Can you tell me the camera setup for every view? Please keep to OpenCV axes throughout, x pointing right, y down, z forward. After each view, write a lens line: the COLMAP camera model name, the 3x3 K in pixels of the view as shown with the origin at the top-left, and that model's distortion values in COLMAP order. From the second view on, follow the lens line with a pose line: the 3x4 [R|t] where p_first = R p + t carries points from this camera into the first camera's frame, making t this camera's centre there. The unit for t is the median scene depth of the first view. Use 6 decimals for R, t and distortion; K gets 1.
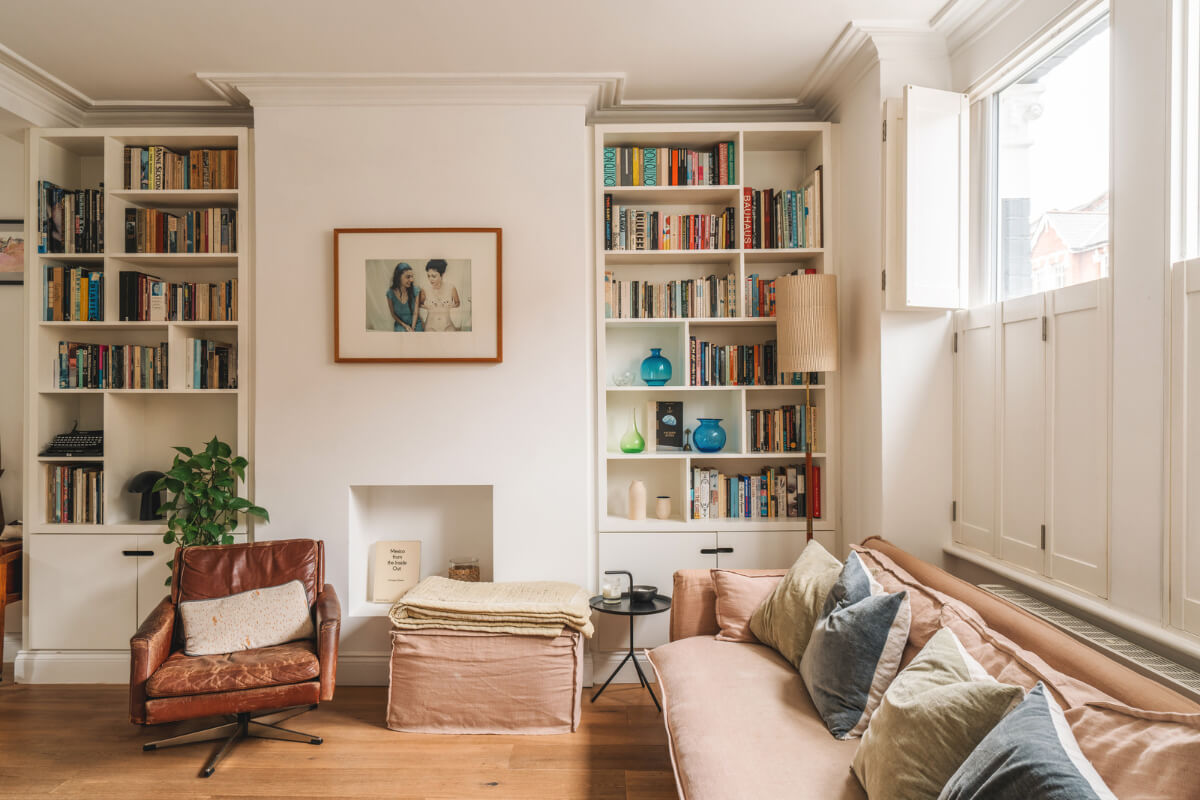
lens RADIAL K [[740.9, 0, 577.8], [0, 740.9, 396.6], [0, 0, 1]] dist [-0.002507, 0.002886]
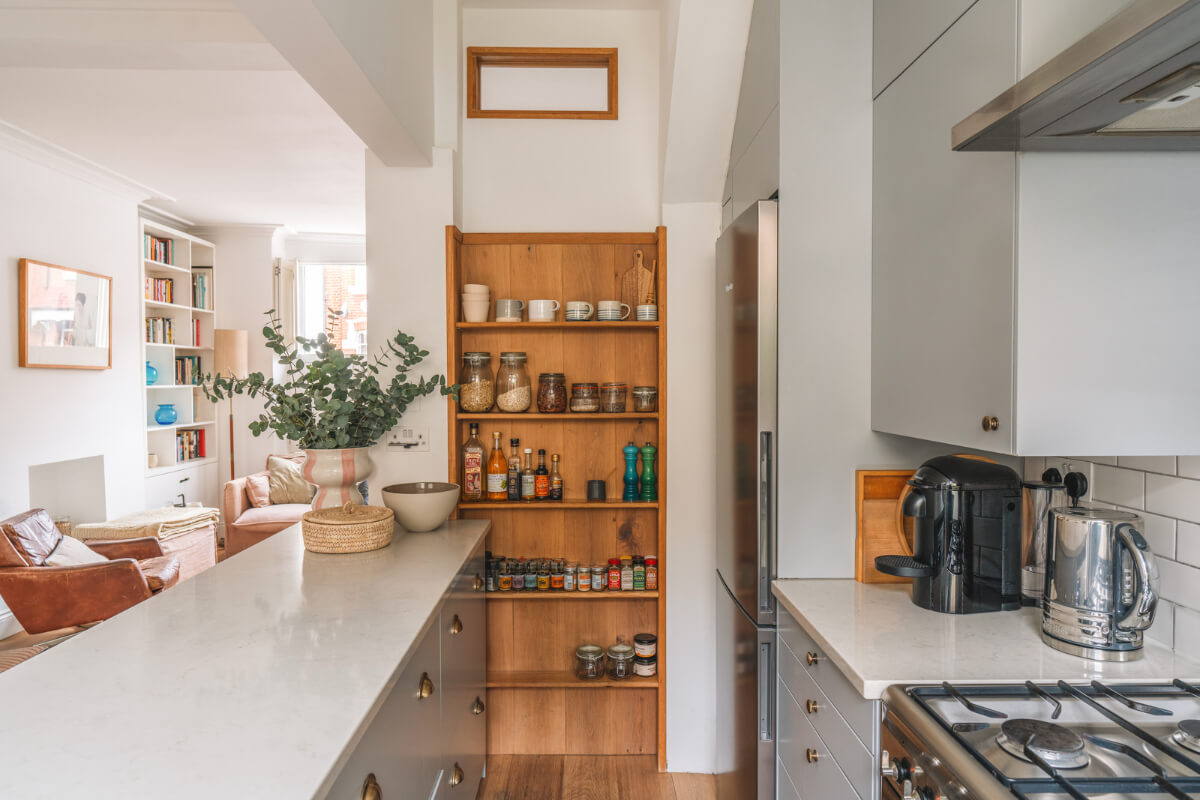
lens RADIAL K [[740.9, 0, 577.8], [0, 740.9, 396.6], [0, 0, 1]] dist [-0.002507, 0.002886]
pose [[-0.005080, -0.017932, 0.999826, -1.528061], [-0.003794, 0.999832, 0.017913, -0.021920], [-0.999980, -0.003702, -0.005147, 0.087200]]
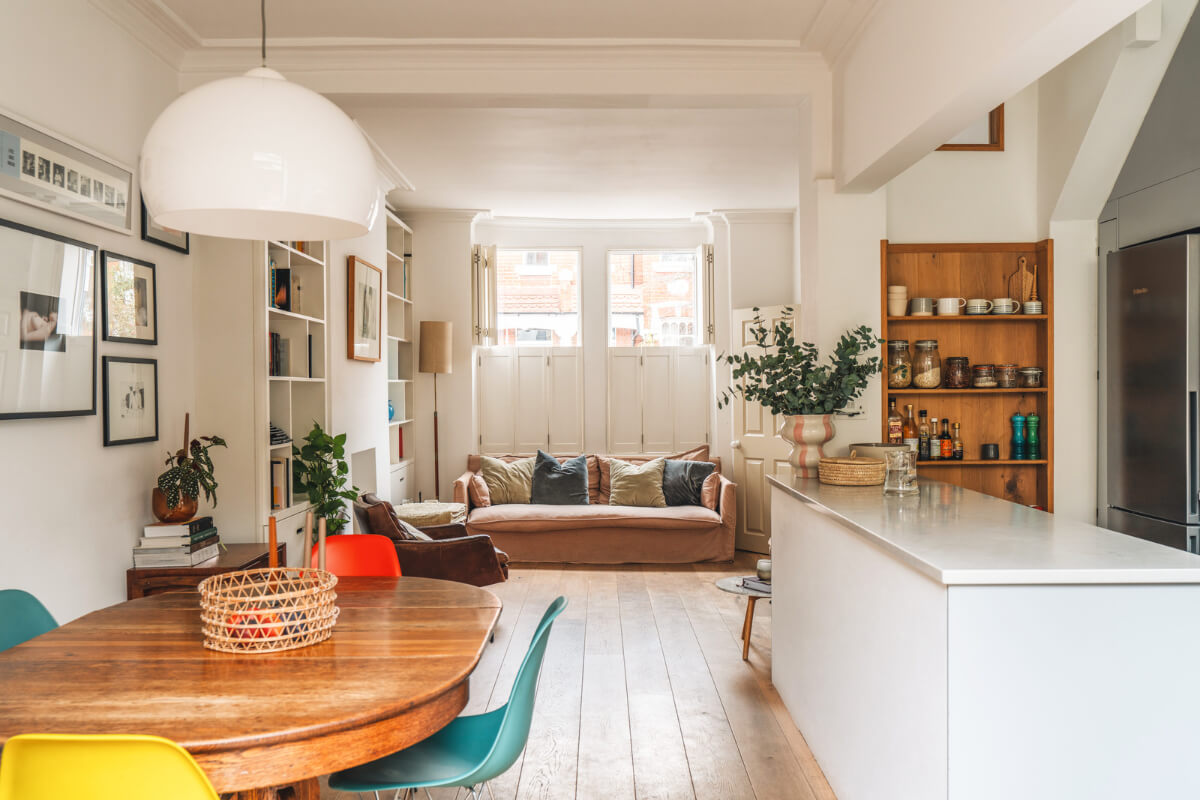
lens RADIAL K [[1010.7, 0, 600.0], [0, 1010.7, 400.0], [0, 0, 1]] dist [0.005272, 0.003201]
pose [[-0.011696, -0.009965, 0.999882, -2.044900], [0.002111, 0.999948, 0.009991, 0.008473], [-0.999929, 0.002228, -0.011674, 0.572846]]
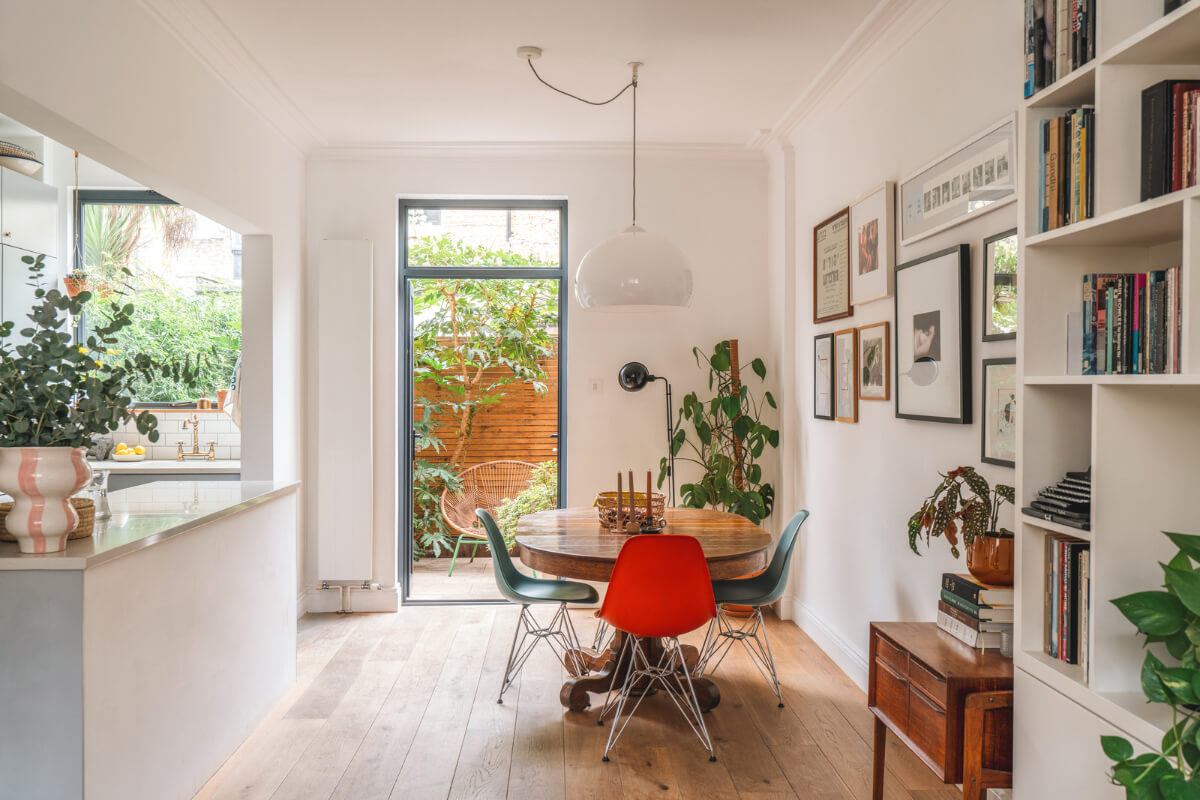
lens RADIAL K [[1057.2, 0, 600.0], [0, 1057.2, 400.0], [0, 0, 1]] dist [0.006896, 0.002497]
pose [[0.054218, 0.014822, -0.998419, -0.040278], [0.001890, 0.999887, 0.014946, -0.005777], [0.998527, -0.002698, 0.054184, 0.672702]]
